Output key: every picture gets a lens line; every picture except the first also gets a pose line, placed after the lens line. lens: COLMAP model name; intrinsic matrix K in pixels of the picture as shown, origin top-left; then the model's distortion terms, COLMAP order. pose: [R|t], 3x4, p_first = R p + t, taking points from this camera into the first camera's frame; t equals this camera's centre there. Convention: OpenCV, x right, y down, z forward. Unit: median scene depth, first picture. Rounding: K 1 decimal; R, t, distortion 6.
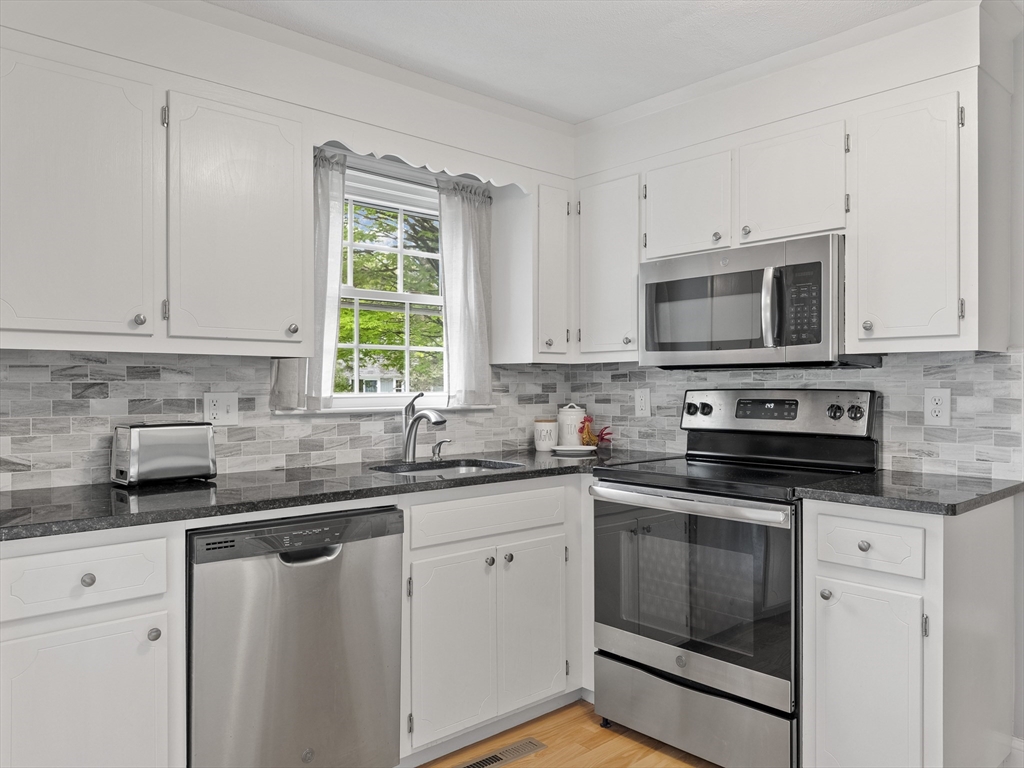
lens RADIAL K [[751.9, 0, 509.1], [0, 751.9, 384.8], [0, 0, 1]] dist [0.016759, -0.011231]
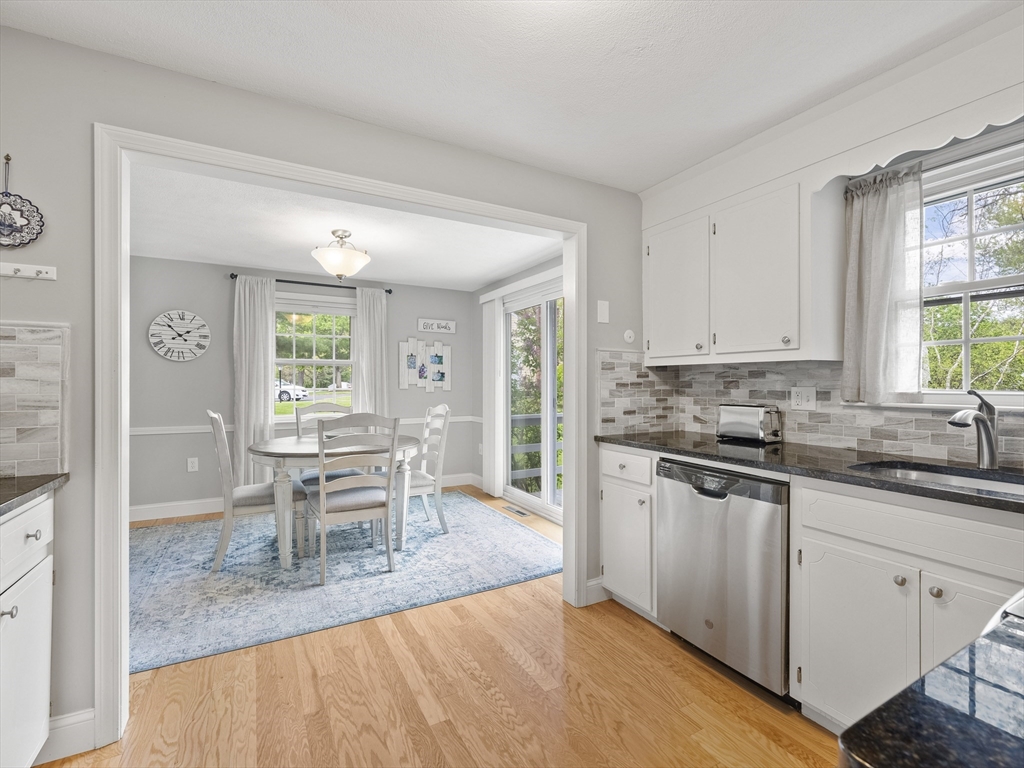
lens RADIAL K [[475.4, 0, 508.8], [0, 475.4, 380.7], [0, 0, 1]] dist [0.000049, -0.000421]
pose [[-0.241570, -0.002827, -0.970379, 0.617499], [0.000556, 0.999995, -0.003052, 0.000975], [0.970383, -0.001277, -0.241567, 0.670606]]
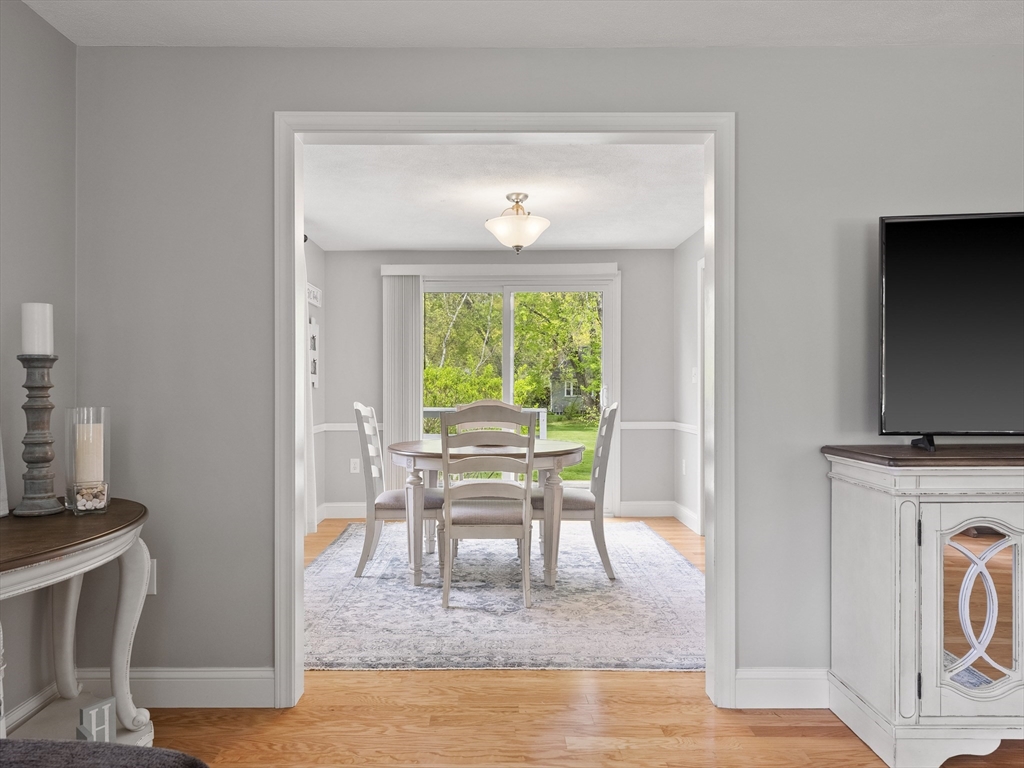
lens RADIAL K [[705.6, 0, 487.3], [0, 705.6, 396.0], [0, 0, 1]] dist [0.022412, -0.023667]
pose [[0.728692, 0.007415, -0.684801, 0.538053], [0.002415, 0.999907, 0.013396, 0.035830], [0.684837, -0.011415, 0.728607, -1.394818]]
